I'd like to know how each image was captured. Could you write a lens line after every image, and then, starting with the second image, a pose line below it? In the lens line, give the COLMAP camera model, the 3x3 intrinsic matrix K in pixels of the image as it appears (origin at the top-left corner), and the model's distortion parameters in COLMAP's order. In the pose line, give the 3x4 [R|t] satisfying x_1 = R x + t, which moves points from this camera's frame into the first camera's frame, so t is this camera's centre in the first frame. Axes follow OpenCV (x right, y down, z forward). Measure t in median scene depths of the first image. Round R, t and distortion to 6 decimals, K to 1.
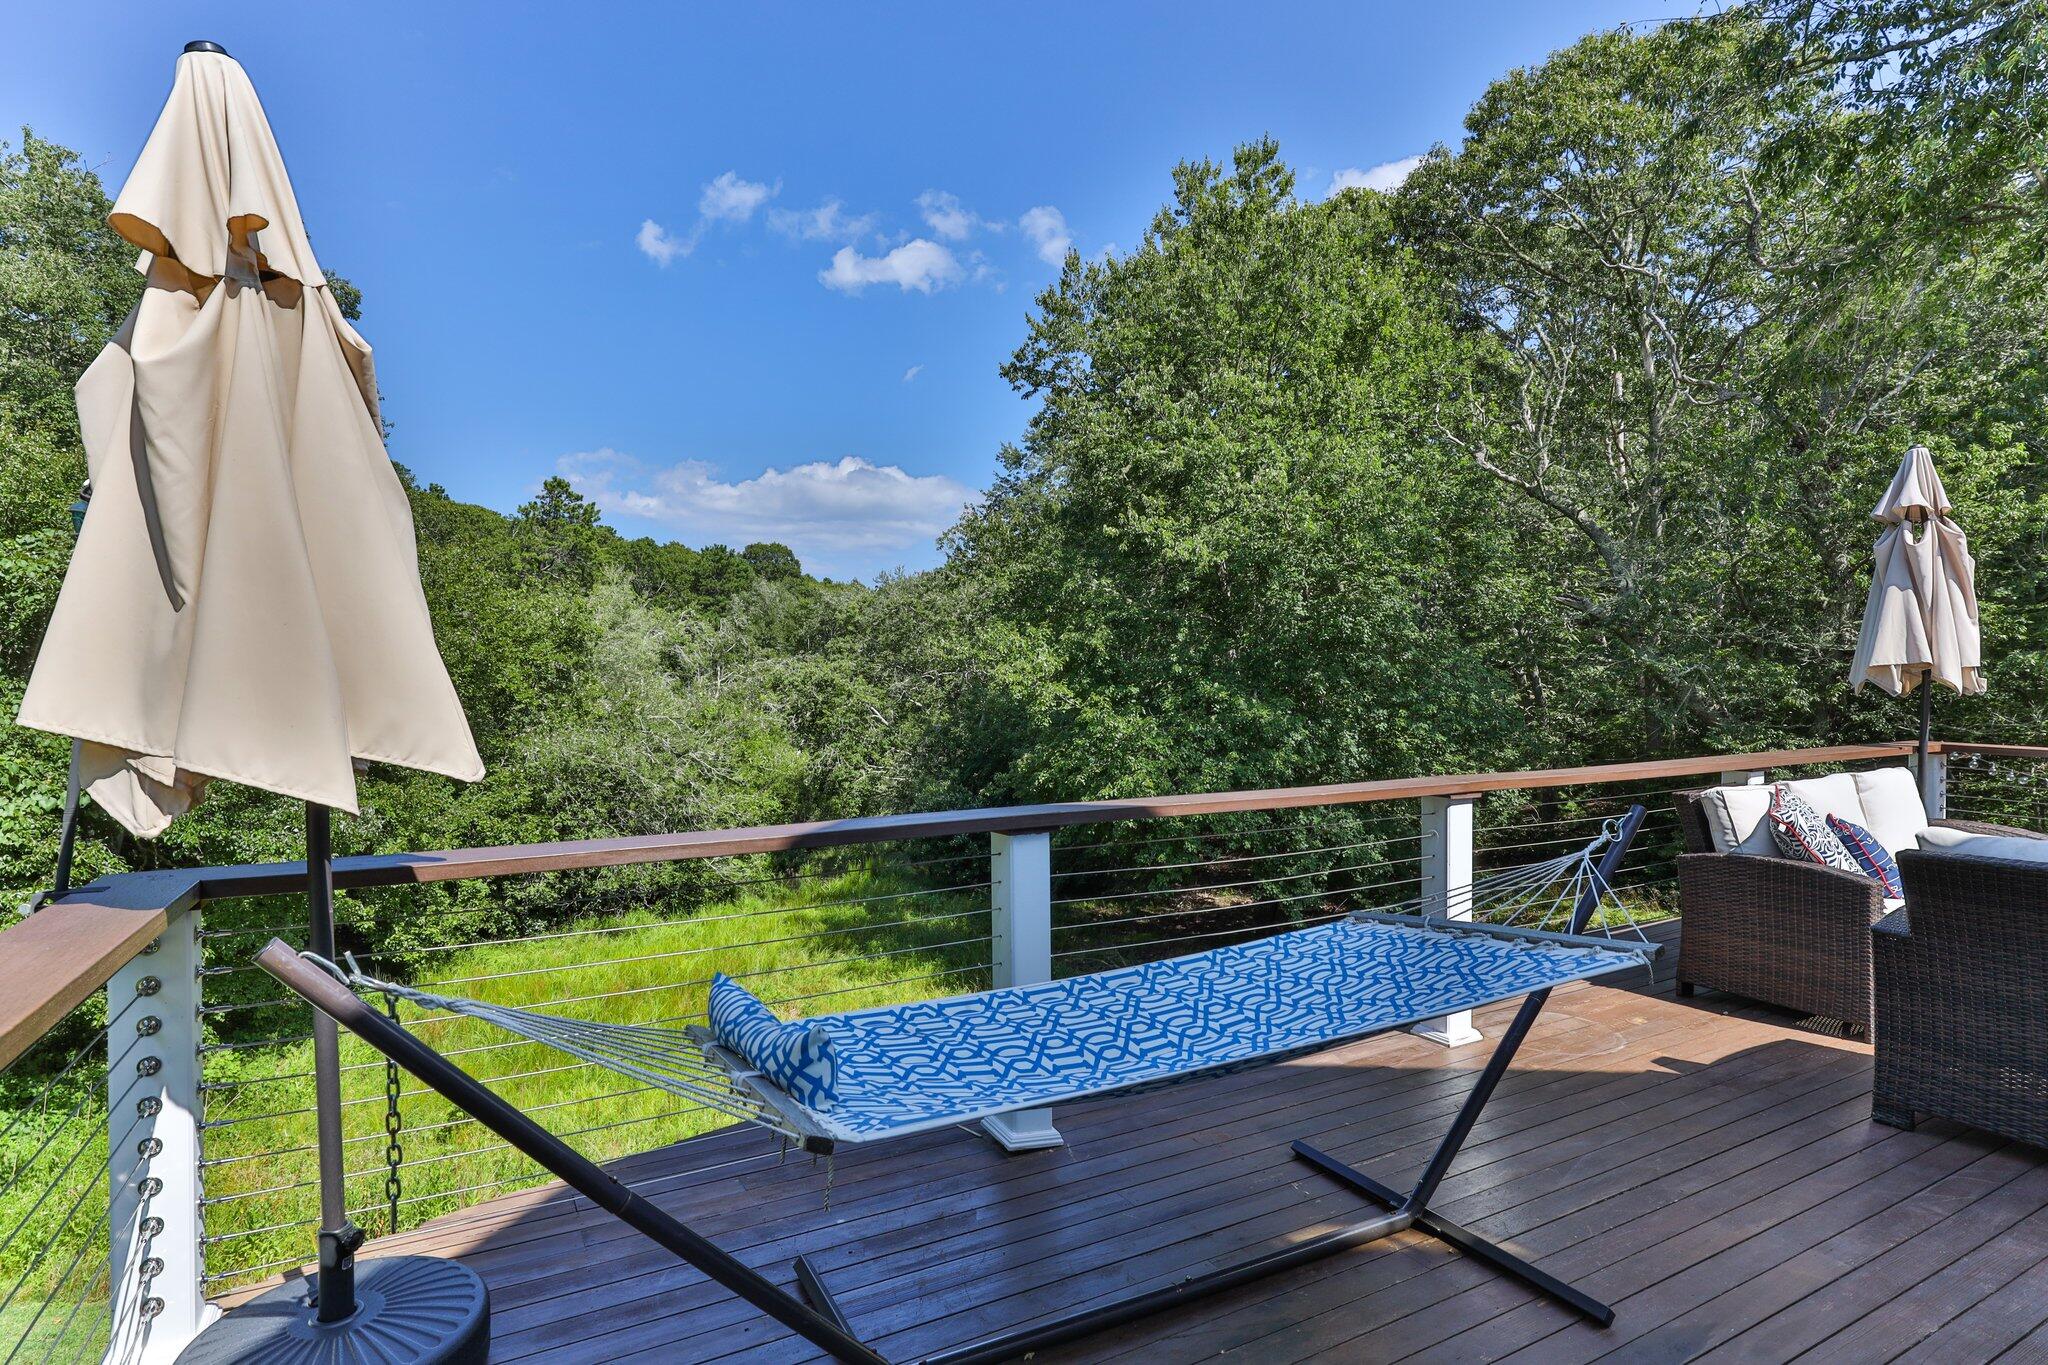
lens RADIAL K [[1073.7, 0, 1024.0], [0, 1073.7, 682.5], [0, 0, 1]] dist [0.002151, 0.000079]
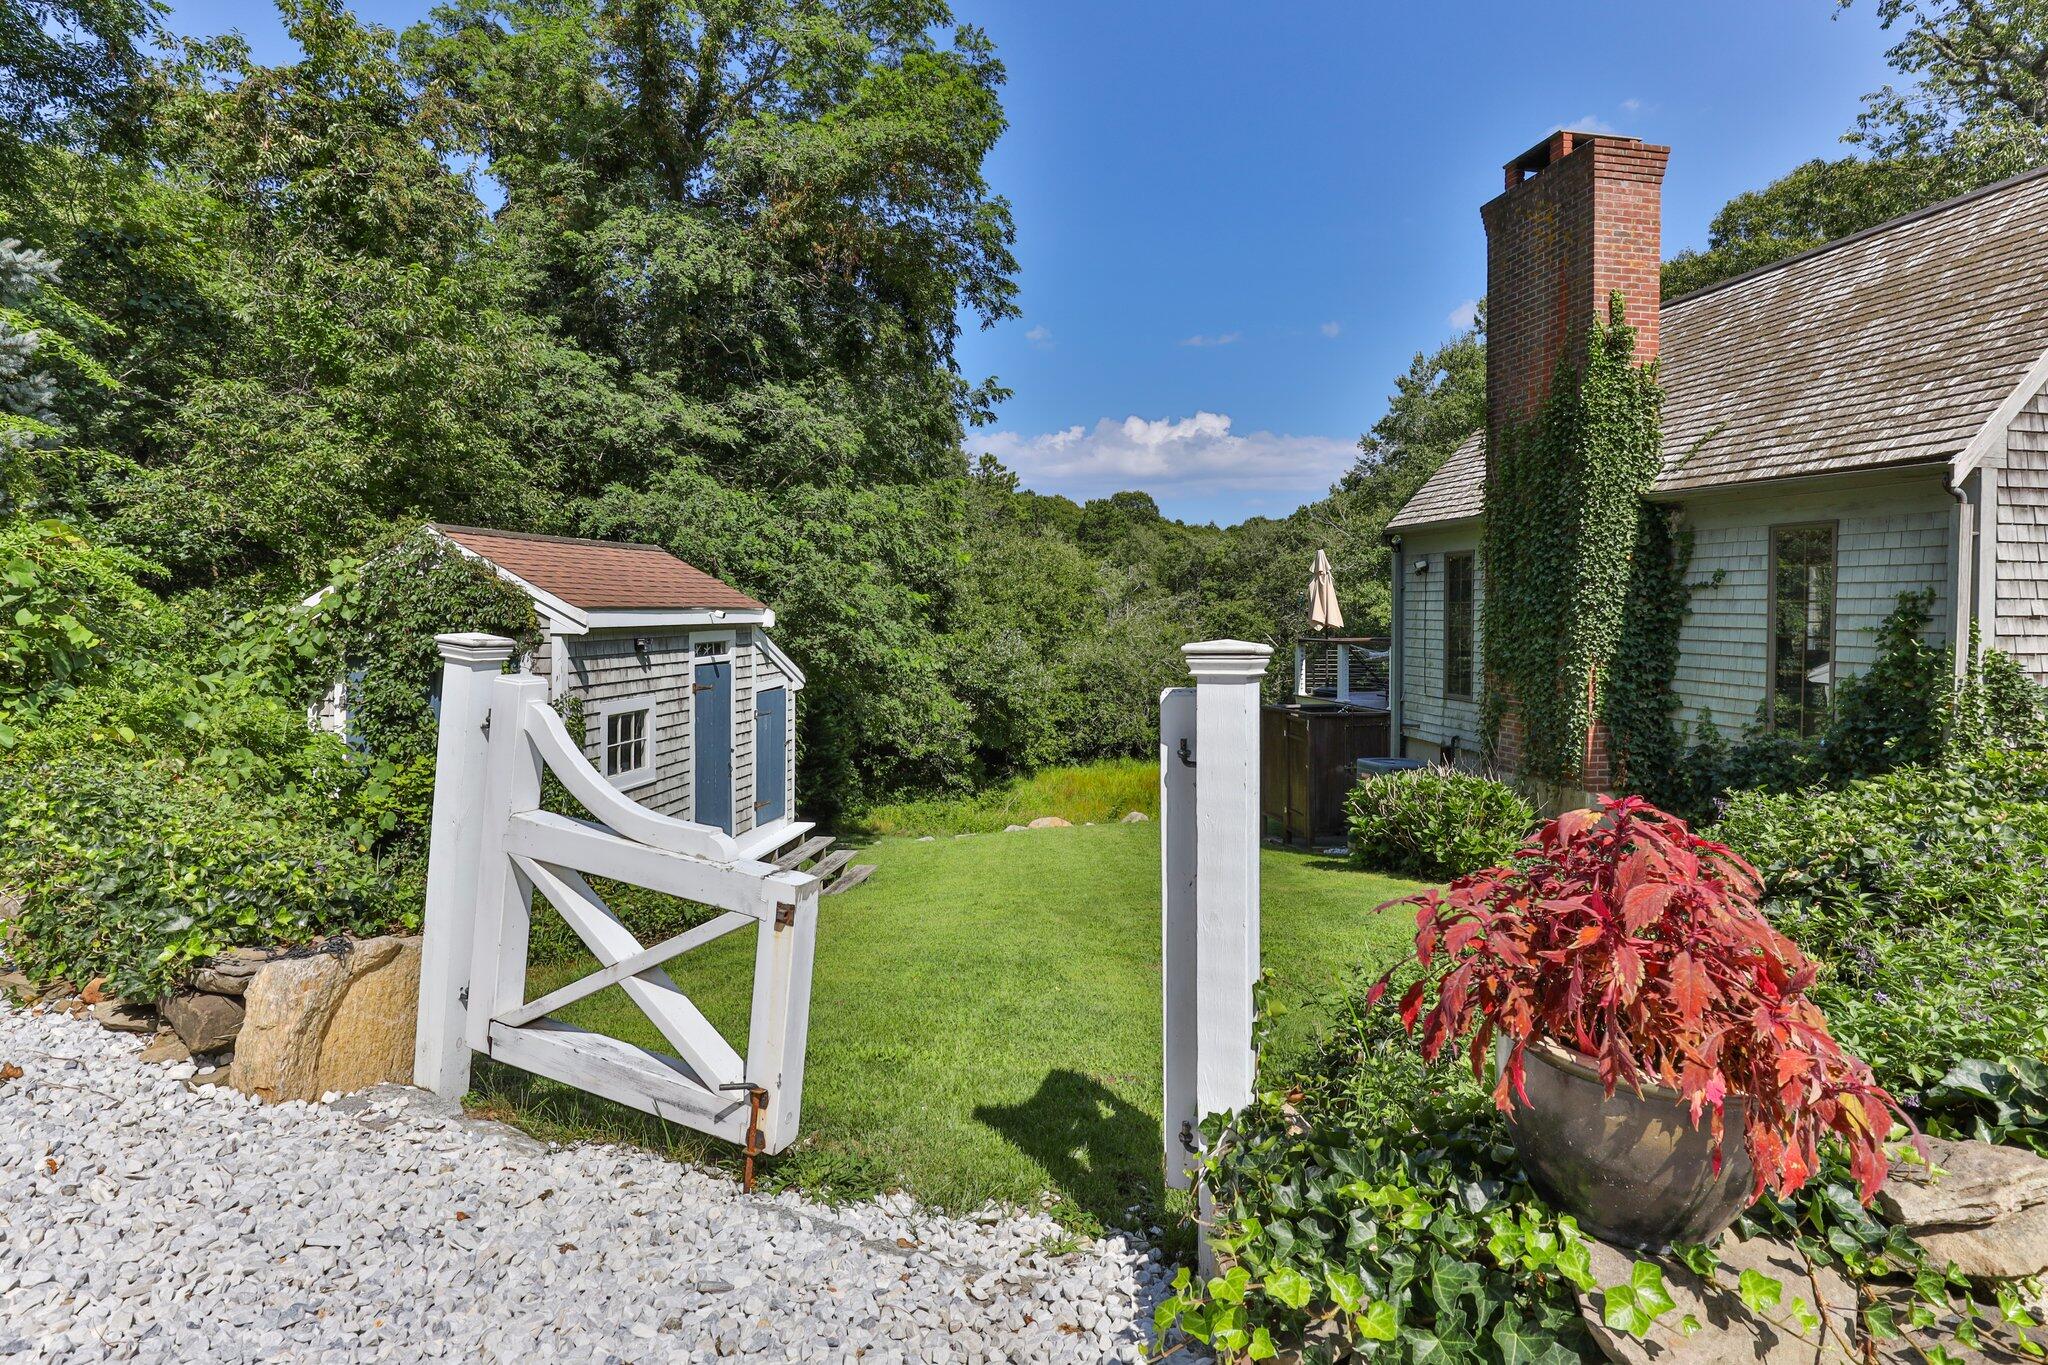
lens RADIAL K [[1118.8, 0, 1024.5], [0, 1118.8, 629.8], [0, 0, 1]] dist [-0.001340, -0.000020]
pose [[0.957440, 0.007870, -0.288525, -0.032091], [-0.004206, 0.999902, 0.013318, 0.000591], [0.288602, -0.011537, 0.957380, -0.748551]]
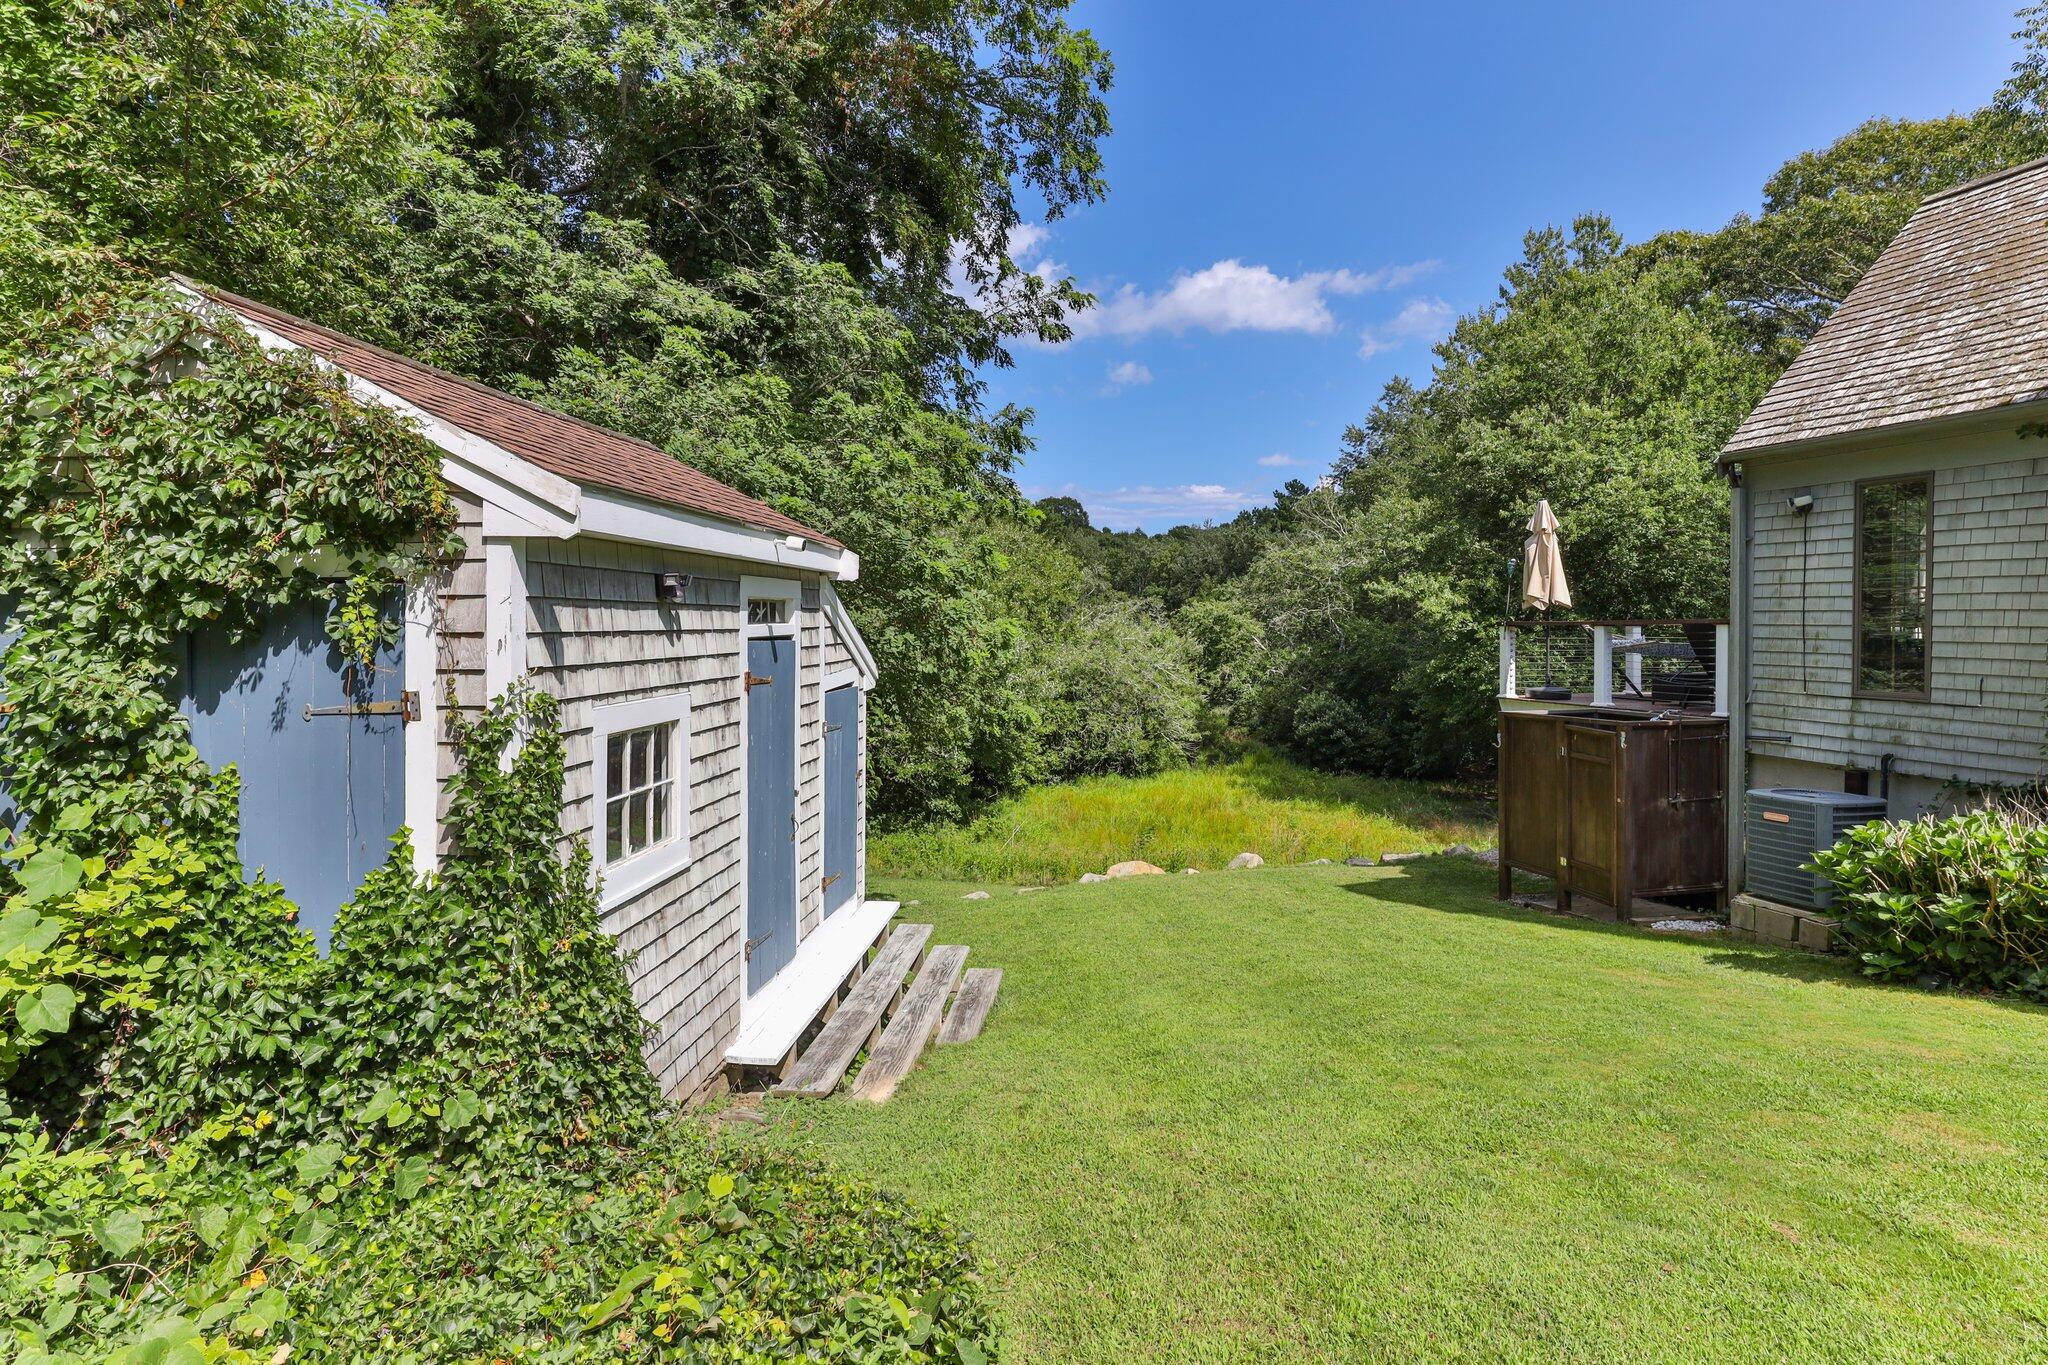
lens RADIAL K [[1104.9, 0, 1027.0], [0, 1104.9, 636.9], [0, 0, 1]] dist [-0.004475, -0.000282]
pose [[0.979249, 0.006974, -0.202542, -0.210030], [-0.005583, 0.999957, 0.007441, 0.022532], [0.202585, -0.006156, 0.979245, -0.544161]]
